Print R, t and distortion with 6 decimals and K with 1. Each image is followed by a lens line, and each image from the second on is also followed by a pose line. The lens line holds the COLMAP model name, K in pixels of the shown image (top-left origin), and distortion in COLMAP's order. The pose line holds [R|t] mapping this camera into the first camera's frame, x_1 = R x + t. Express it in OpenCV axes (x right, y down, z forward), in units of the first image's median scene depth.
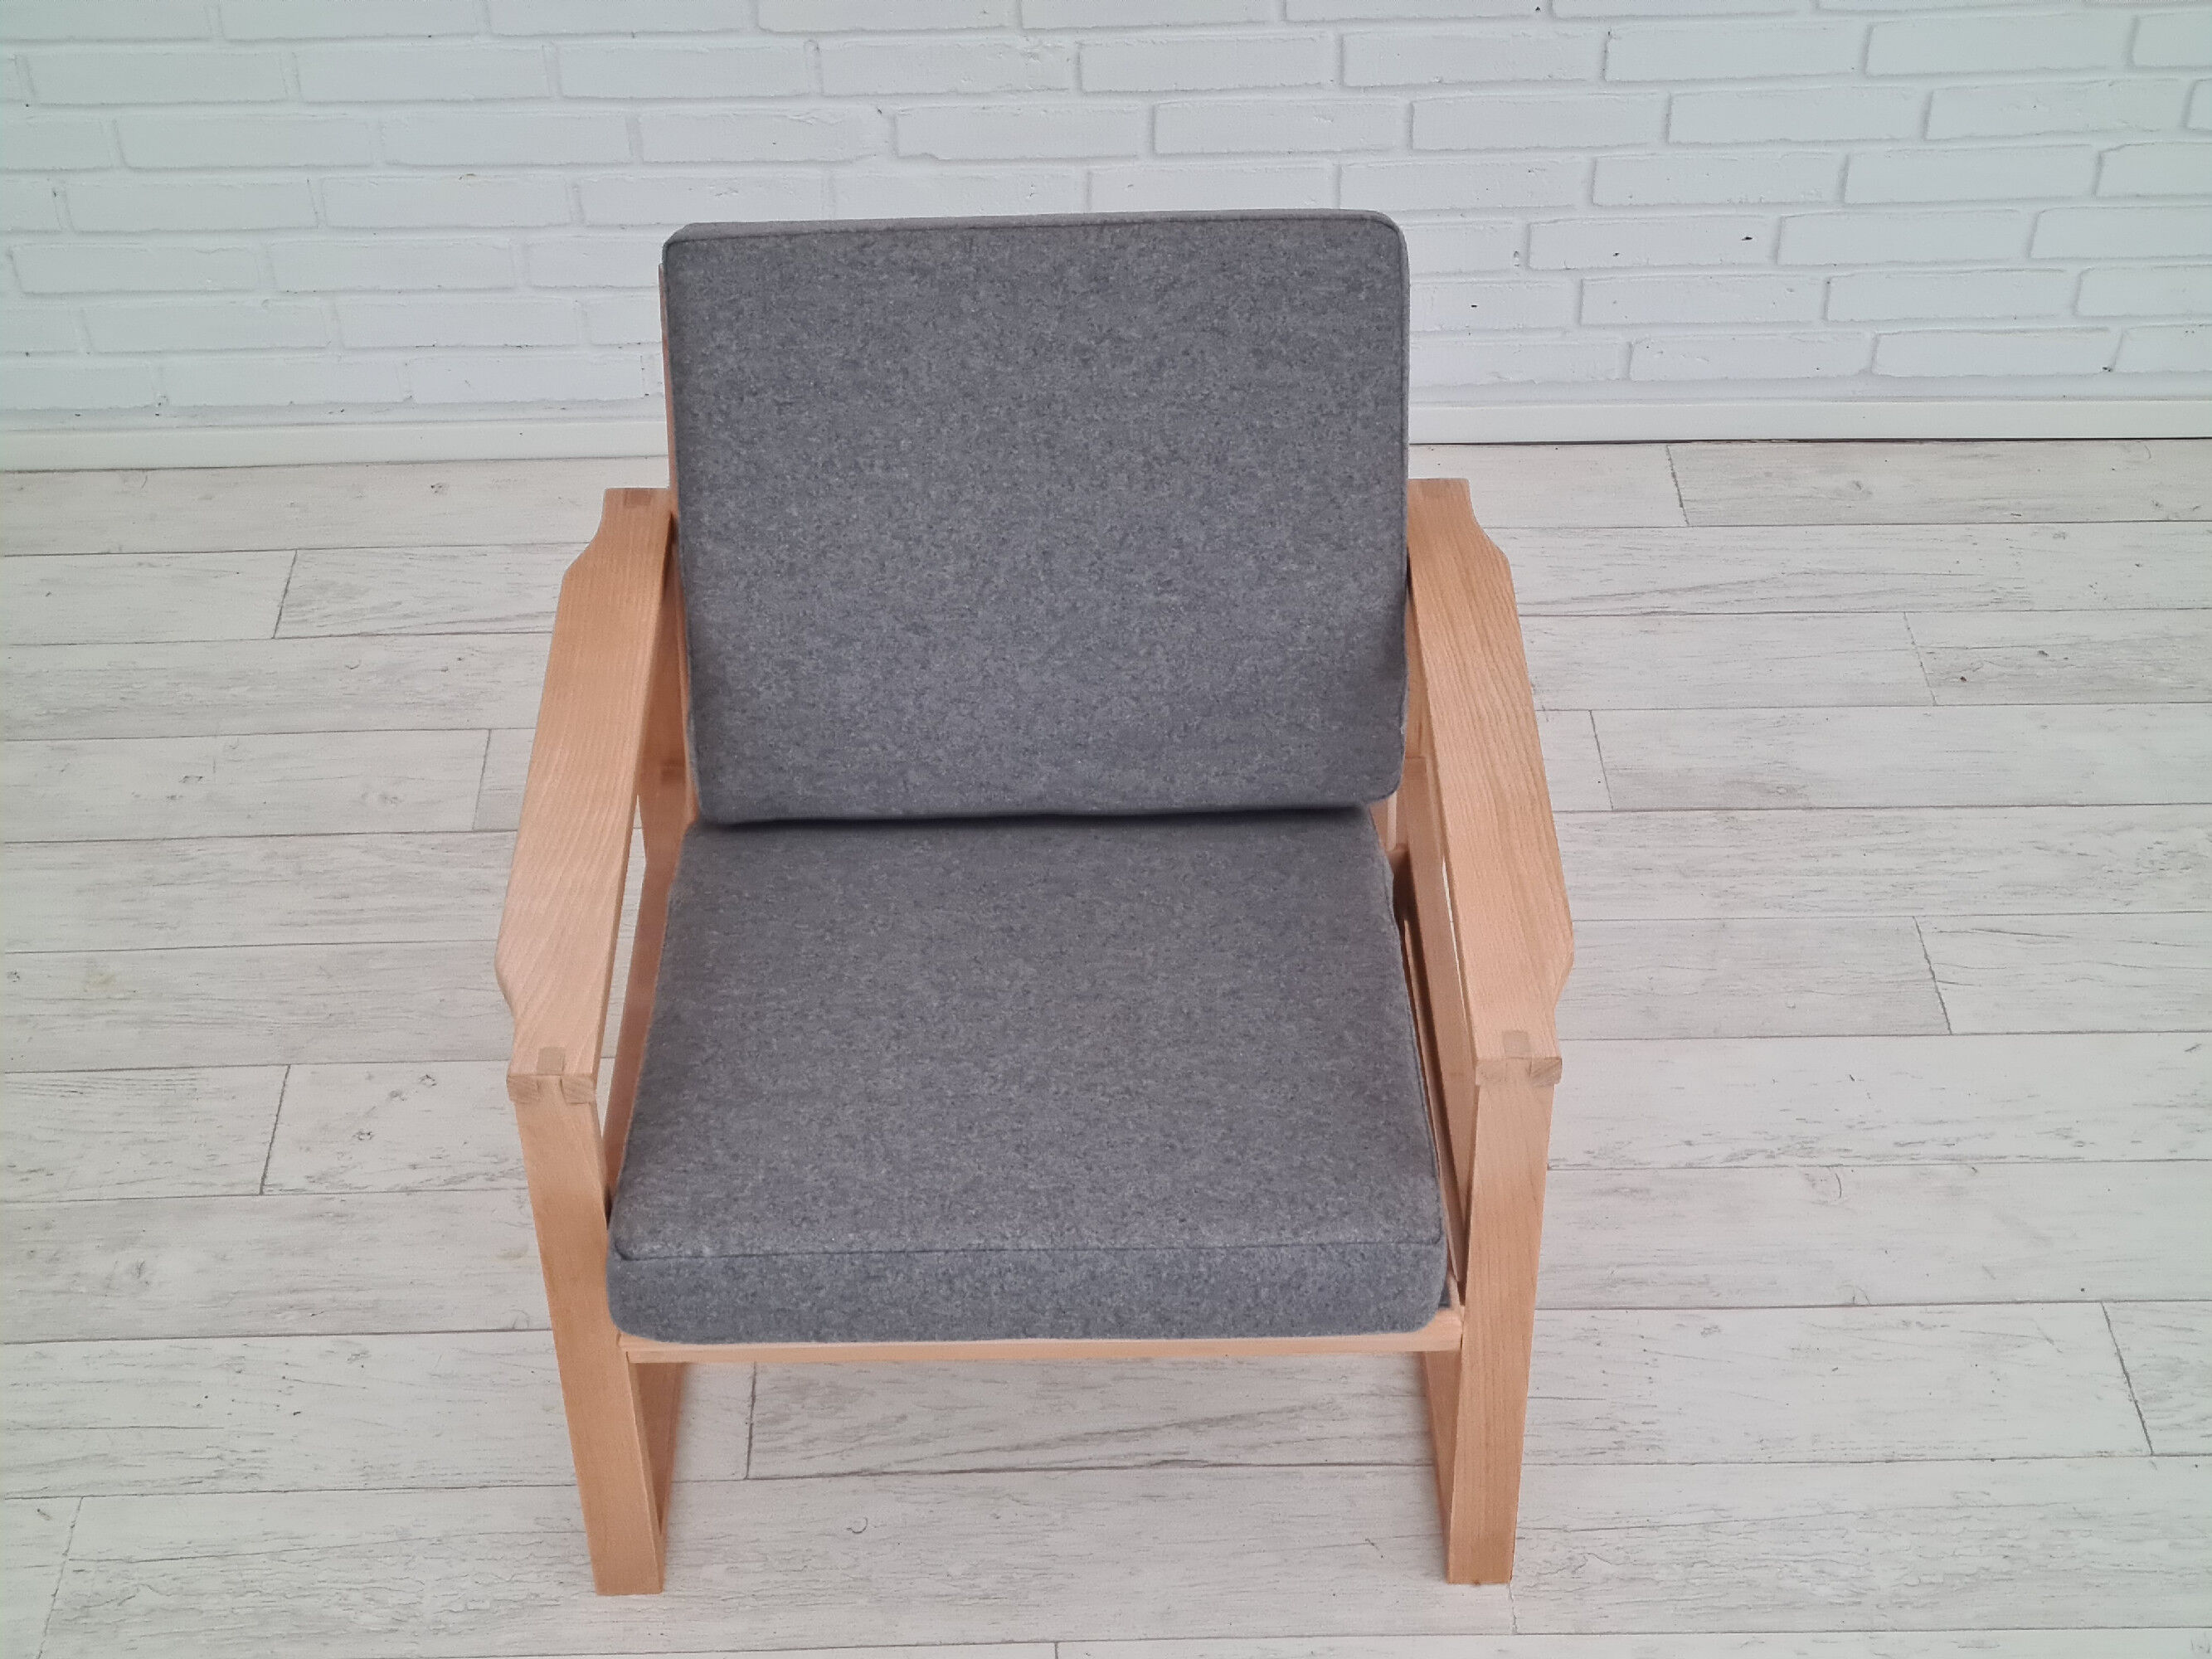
lens RADIAL K [[3338.3, 0, 1091.7], [0, 3338.3, 828.8], [0, 0, 1]] dist [0.065540, 0.000000]
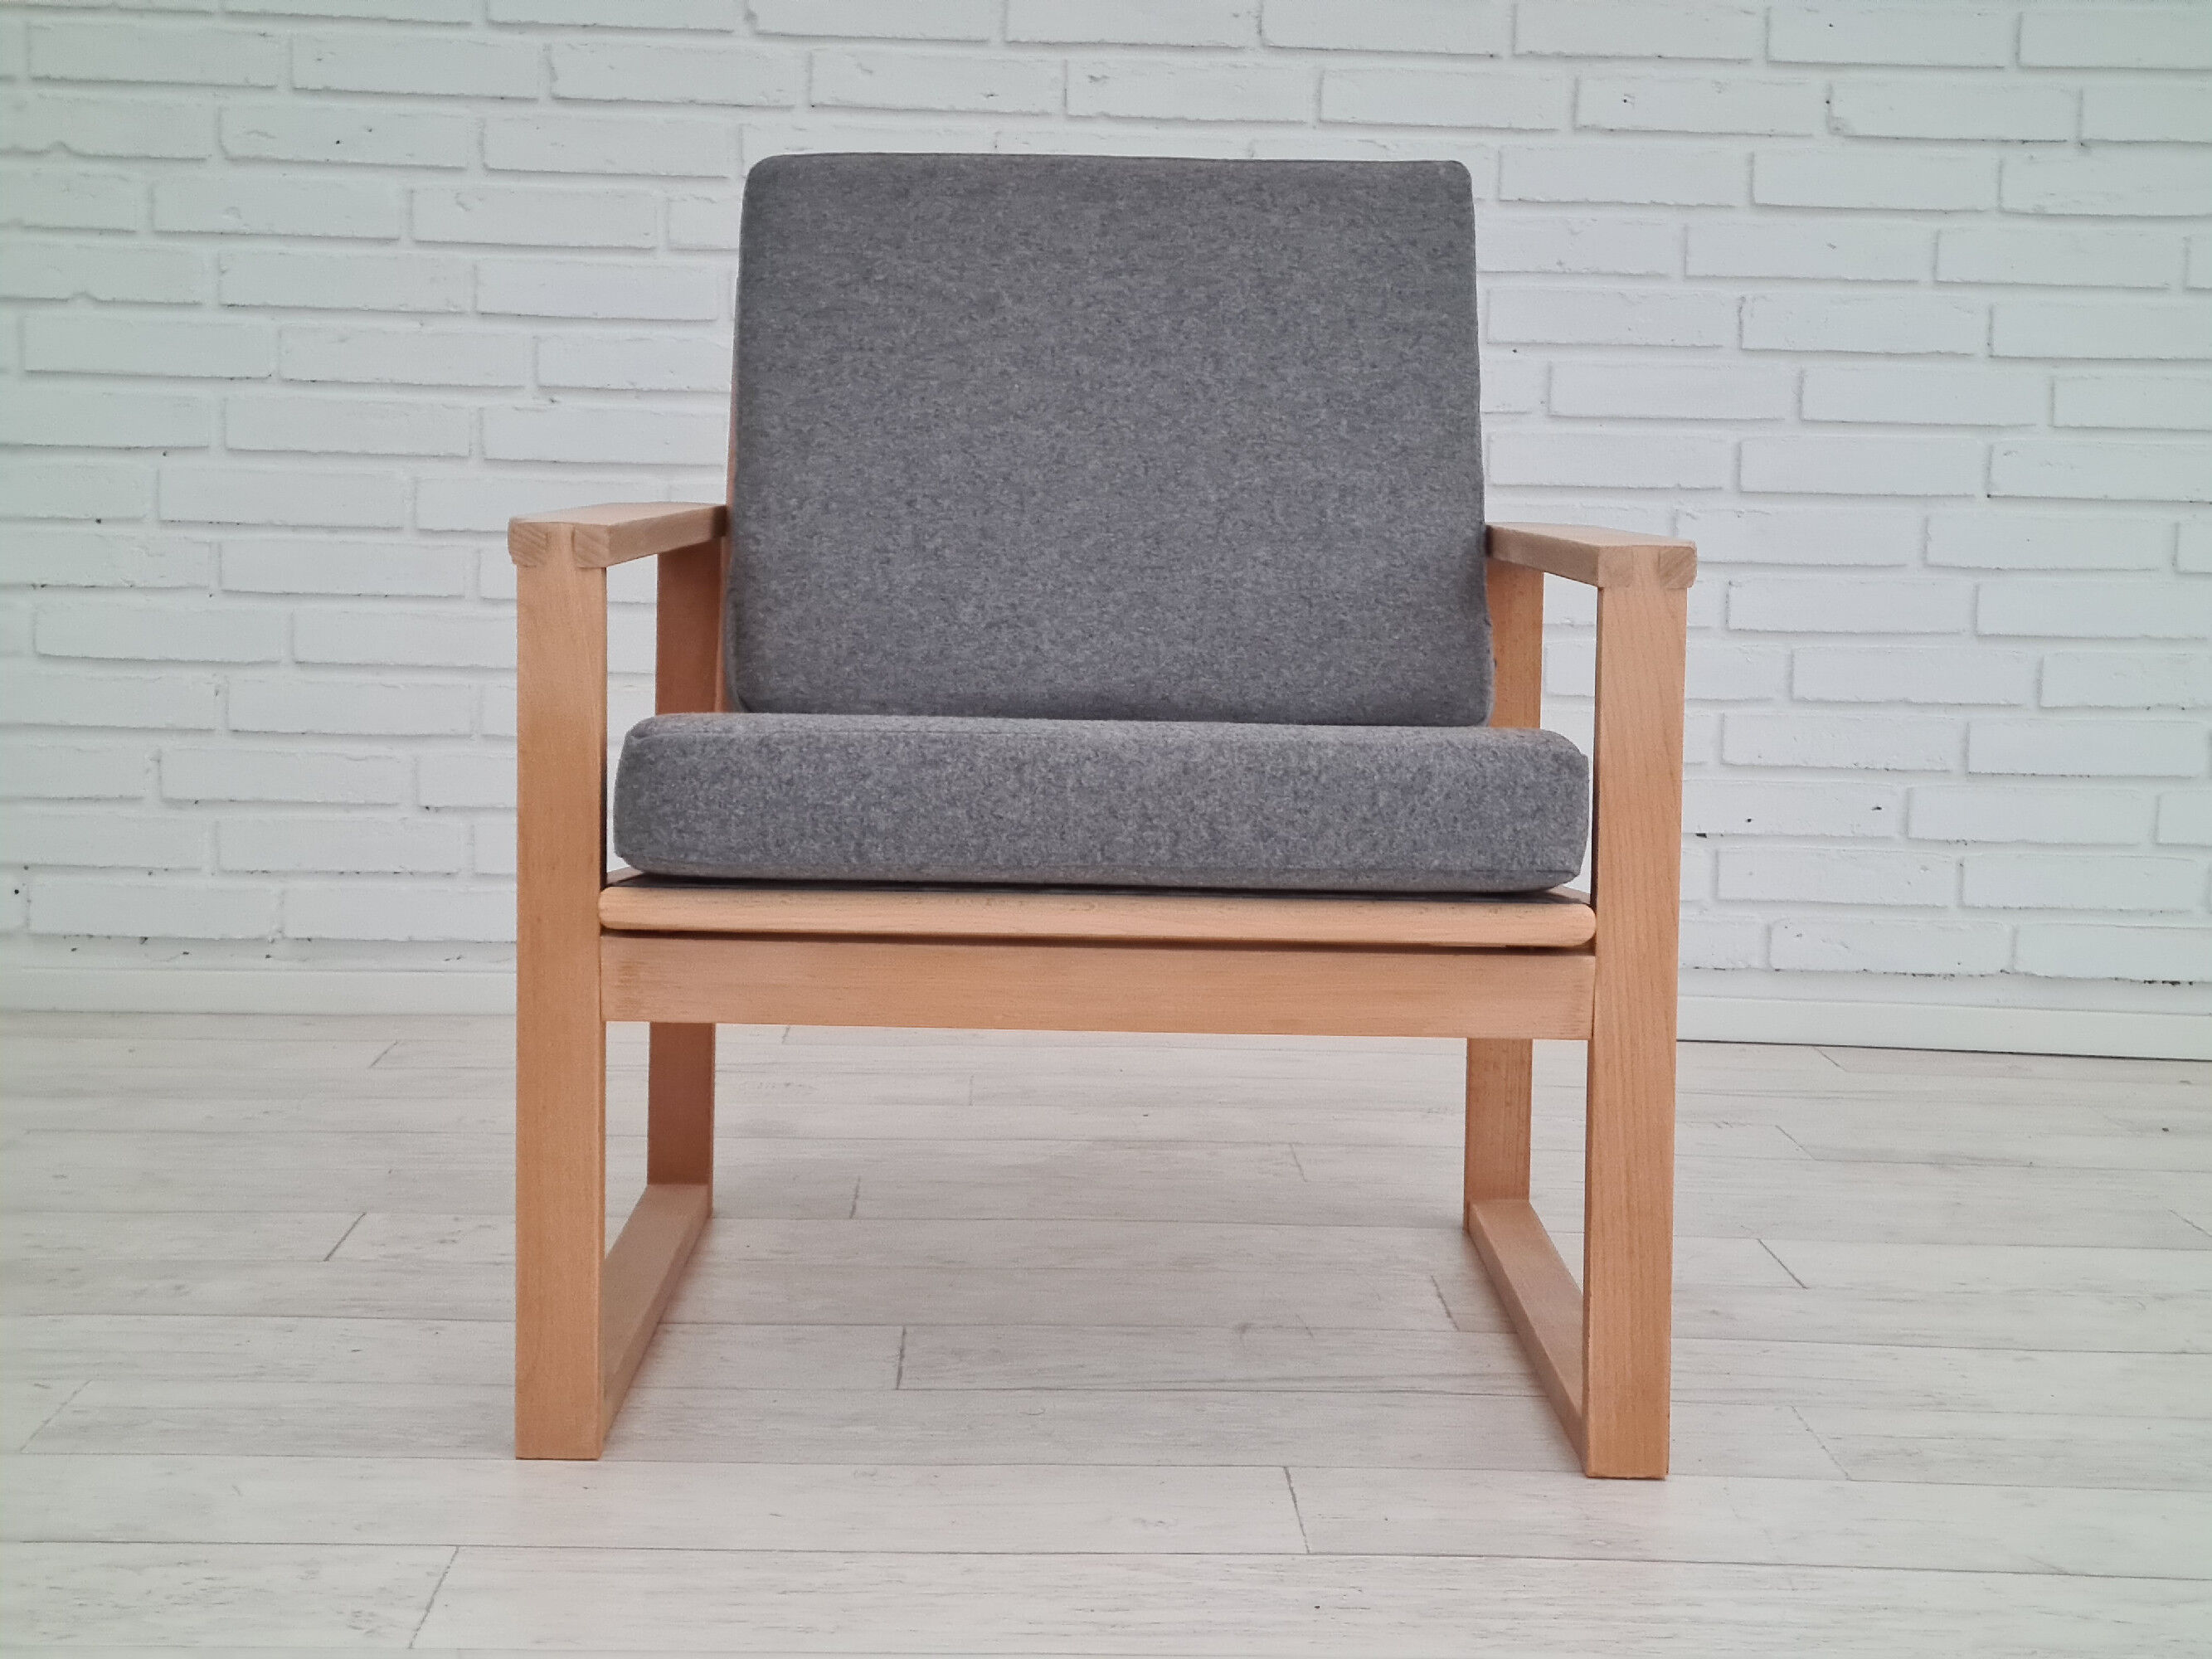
lens RADIAL K [[3338.3, 0, 1131.7], [0, 3338.3, 847.7], [0, 0, 1]] dist [0.065540, 0.000000]
pose [[0.999265, 0.033748, 0.018157, -0.053211], [-0.017611, 0.825195, -0.564573, 0.454593], [-0.034036, 0.563839, 0.825183, 0.196872]]
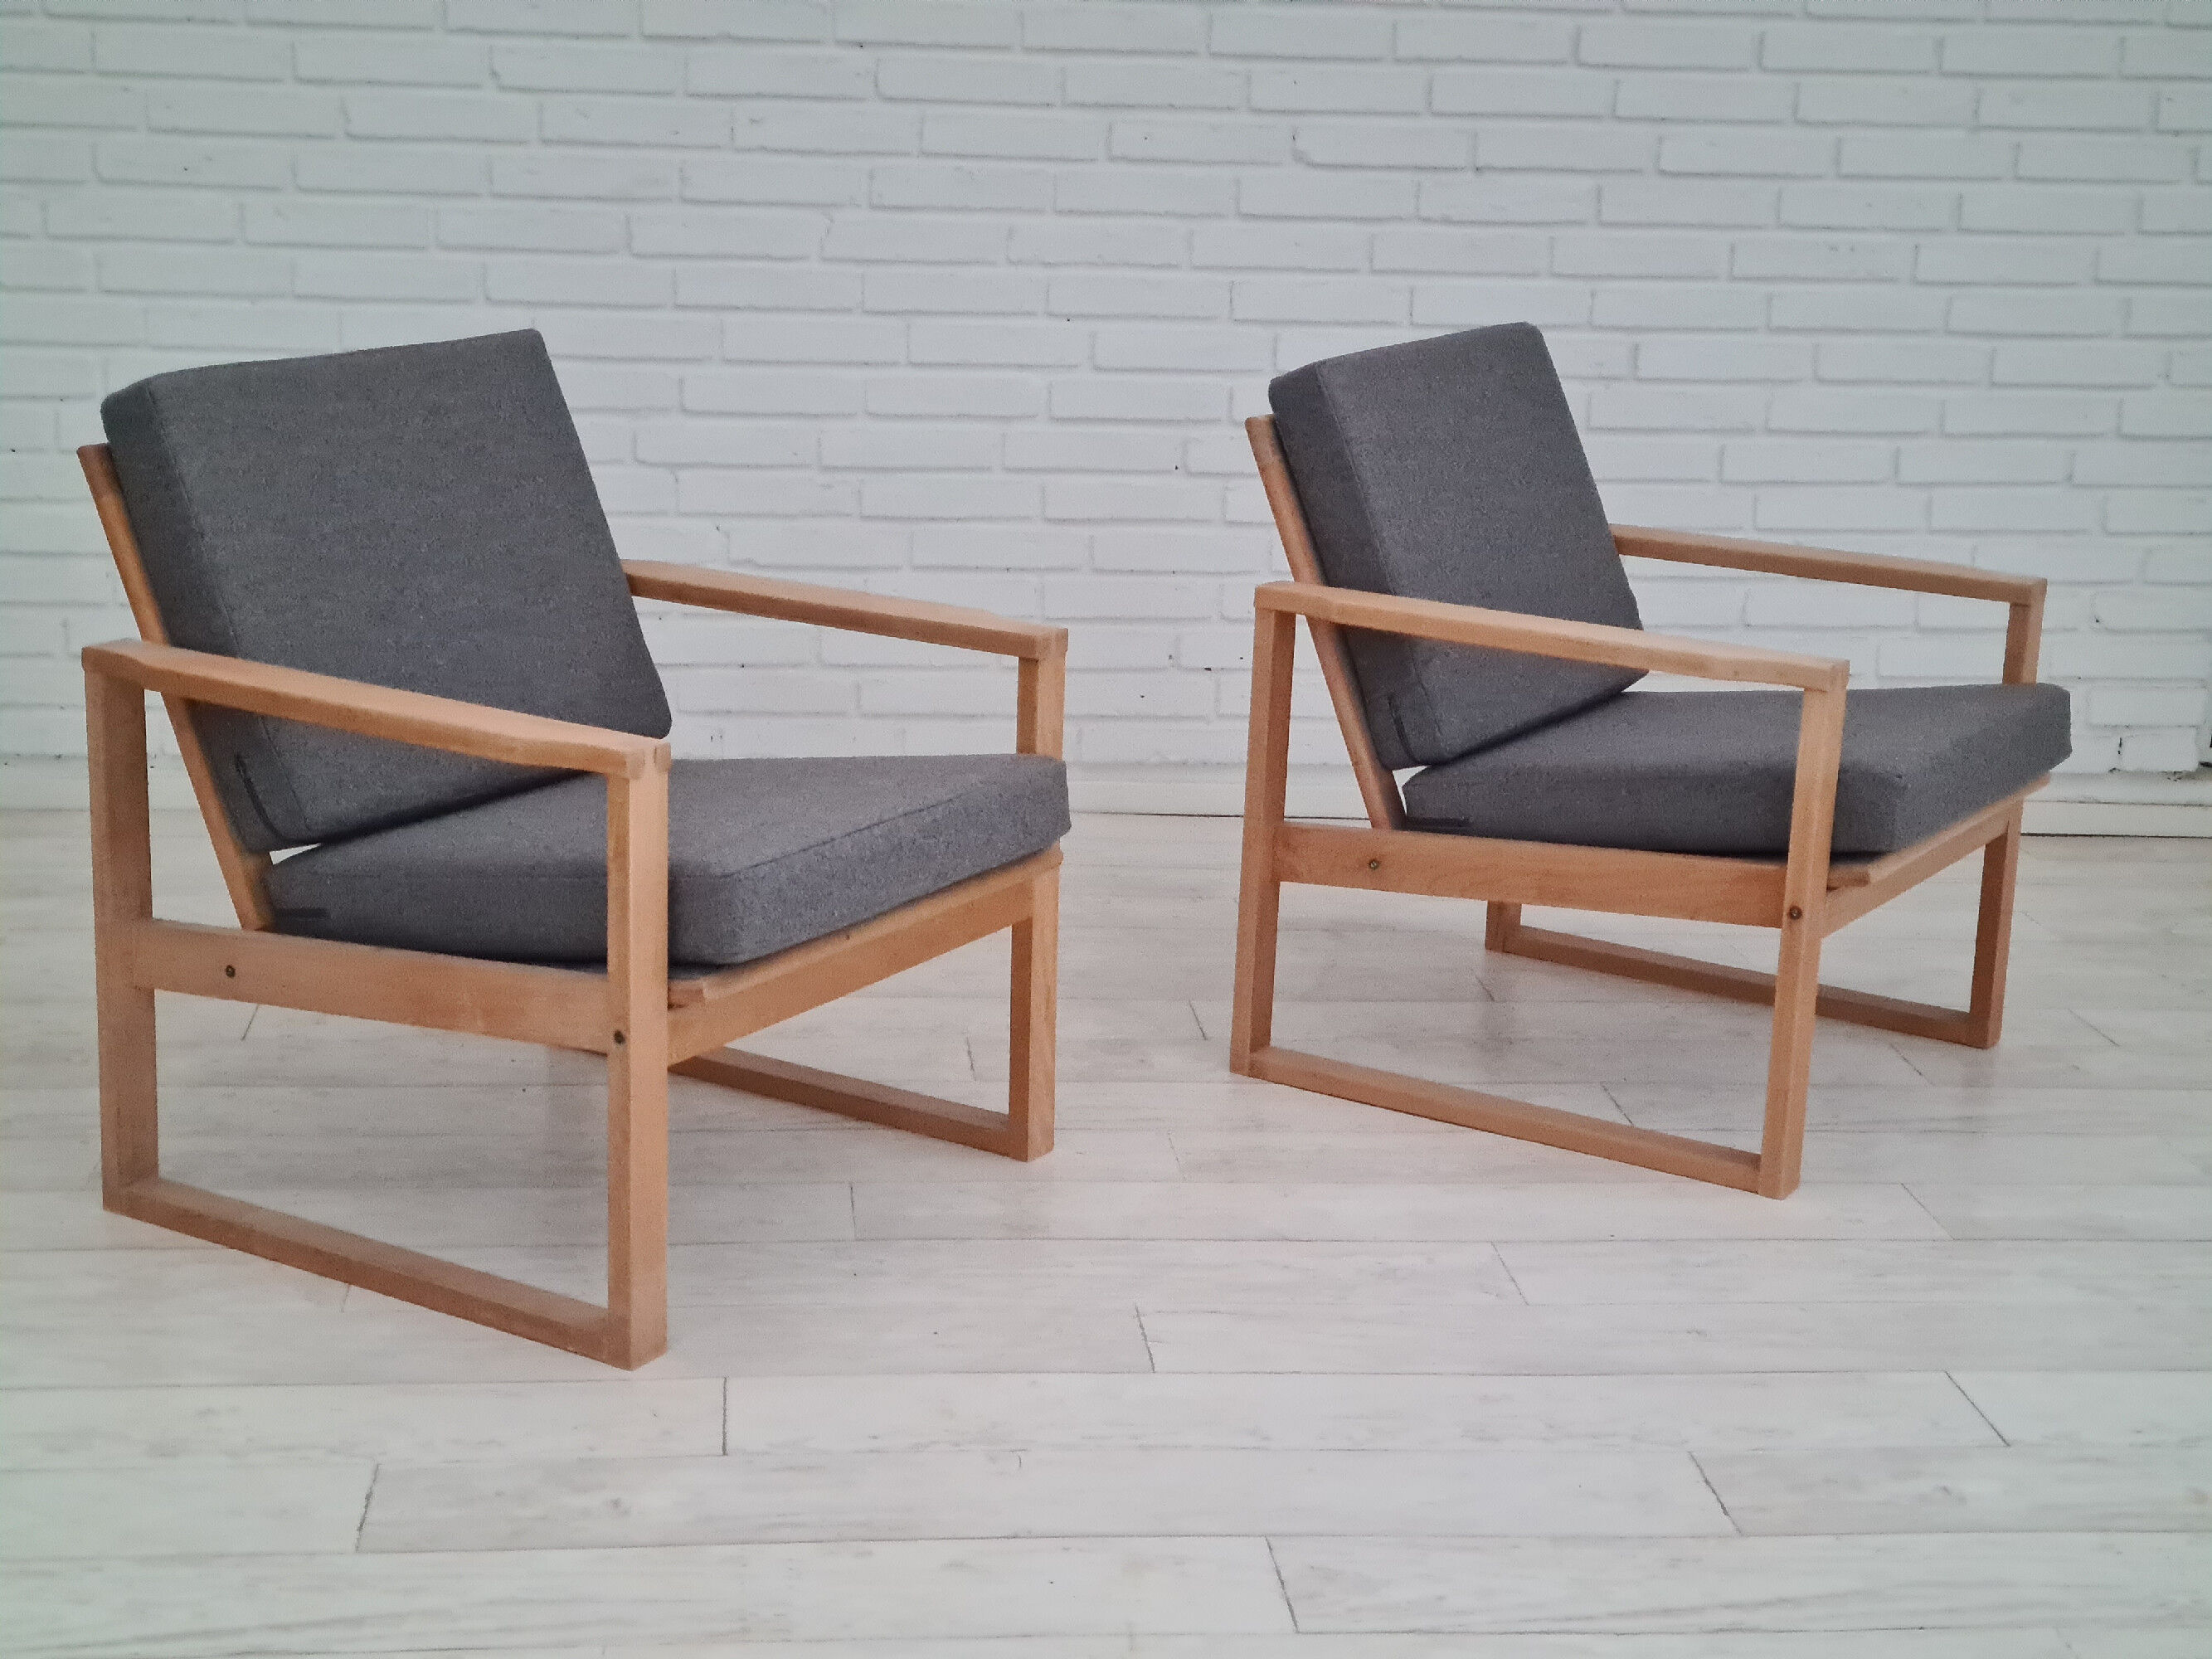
lens RADIAL K [[3338.3, 0, 1119.6], [0, 3338.3, 794.9], [0, 0, 1]] dist [0.065540, 0.000000]
pose [[0.995509, 0.020120, 0.092502, -0.024204], [0.024571, 0.888746, -0.457741, 0.573968], [-0.091421, 0.457958, 0.884260, -0.225014]]
